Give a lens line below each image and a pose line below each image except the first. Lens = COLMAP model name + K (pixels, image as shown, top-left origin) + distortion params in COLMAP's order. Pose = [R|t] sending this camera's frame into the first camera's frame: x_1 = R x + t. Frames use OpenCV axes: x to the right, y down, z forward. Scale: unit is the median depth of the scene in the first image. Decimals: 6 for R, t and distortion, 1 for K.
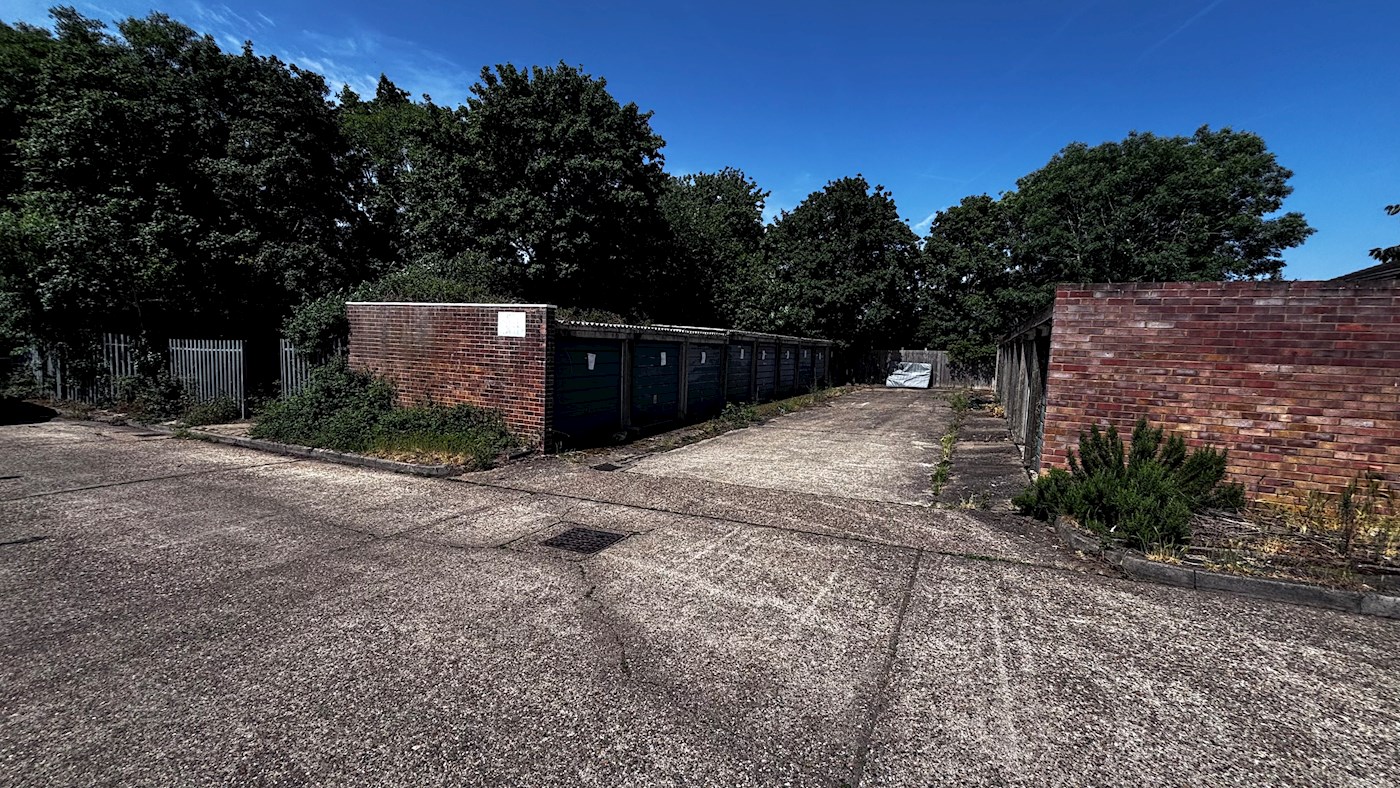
lens RADIAL K [[562.4, 0, 697.4], [0, 562.4, 392.4], [0, 0, 1]] dist [0.001466, -0.000205]
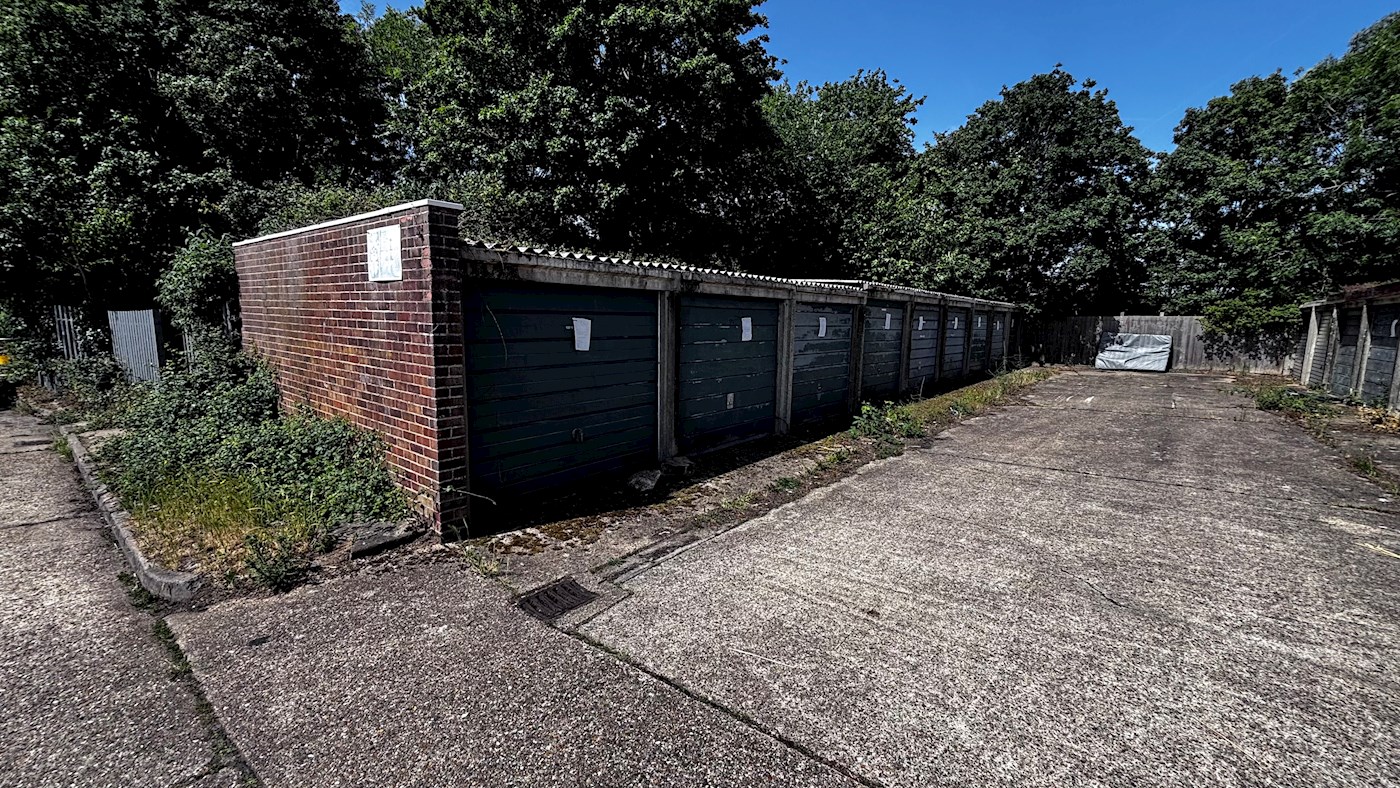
lens RADIAL K [[562.4, 0, 697.4], [0, 562.4, 392.4], [0, 0, 1]] dist [0.001466, -0.000205]
pose [[0.974899, 0.013228, -0.222254, 0.022310], [-0.003455, 0.999012, 0.044306, -0.027627], [0.222620, -0.042426, 0.973982, 0.565813]]
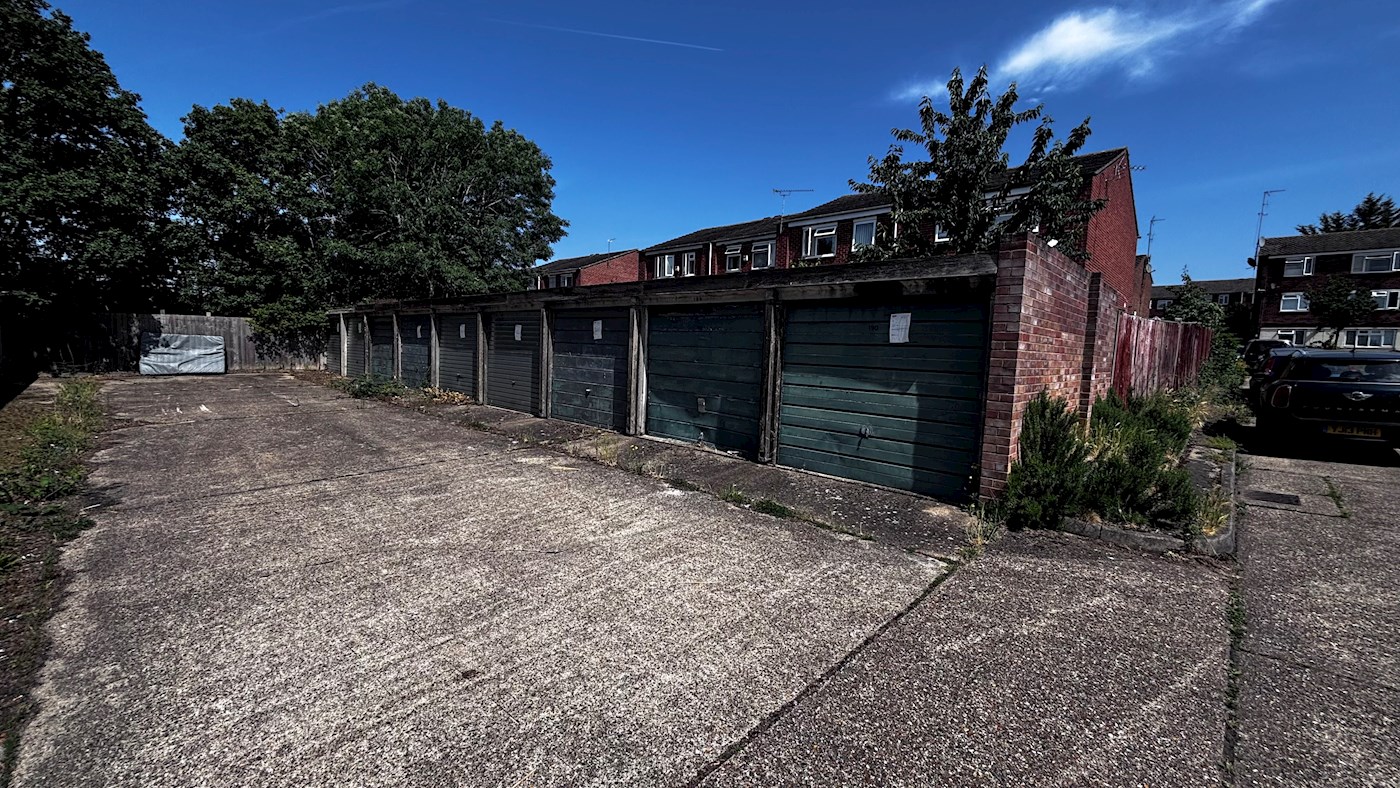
lens RADIAL K [[562.3, 0, 699.2], [0, 562.3, 384.0], [0, 0, 1]] dist [0.001079, 0.000267]
pose [[0.295527, -0.086658, 0.951396, -0.162700], [0.053721, 0.995809, 0.074016, -0.036678], [-0.953823, 0.029237, 0.298944, 0.716321]]
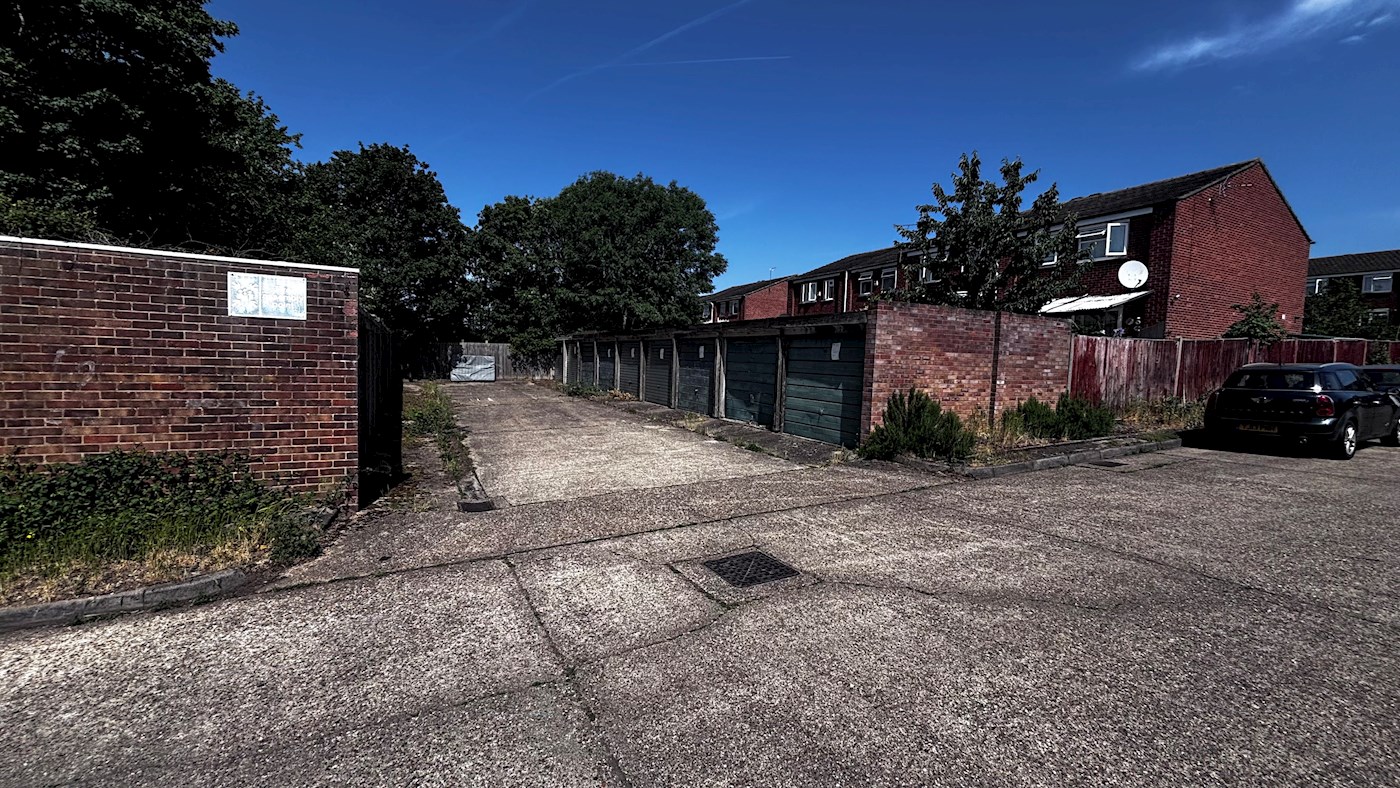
lens RADIAL K [[562.4, 0, 697.4], [0, 562.4, 392.4], [0, 0, 1]] dist [0.001466, -0.000205]
pose [[0.593469, -0.067367, 0.802033, -0.499512], [0.055949, 0.997533, 0.042389, -0.023523], [-0.802910, 0.019716, 0.595774, 0.301758]]
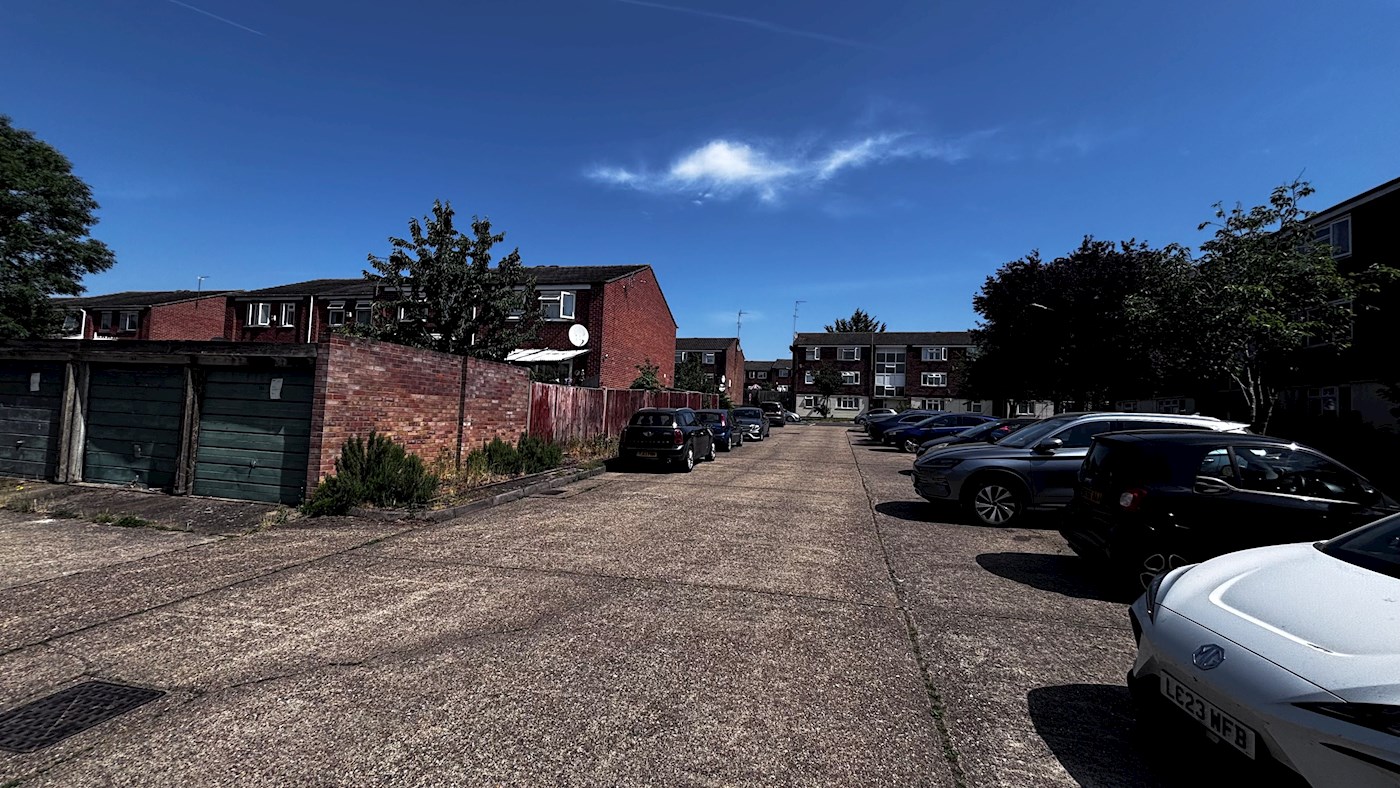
lens RADIAL K [[562.4, 0, 697.4], [0, 562.4, 392.4], [0, 0, 1]] dist [0.001466, -0.000205]
pose [[-0.216587, -0.002144, 0.976261, -0.485735], [0.030002, 0.999511, 0.008851, -0.023838], [-0.975802, 0.031207, -0.216417, 0.271547]]
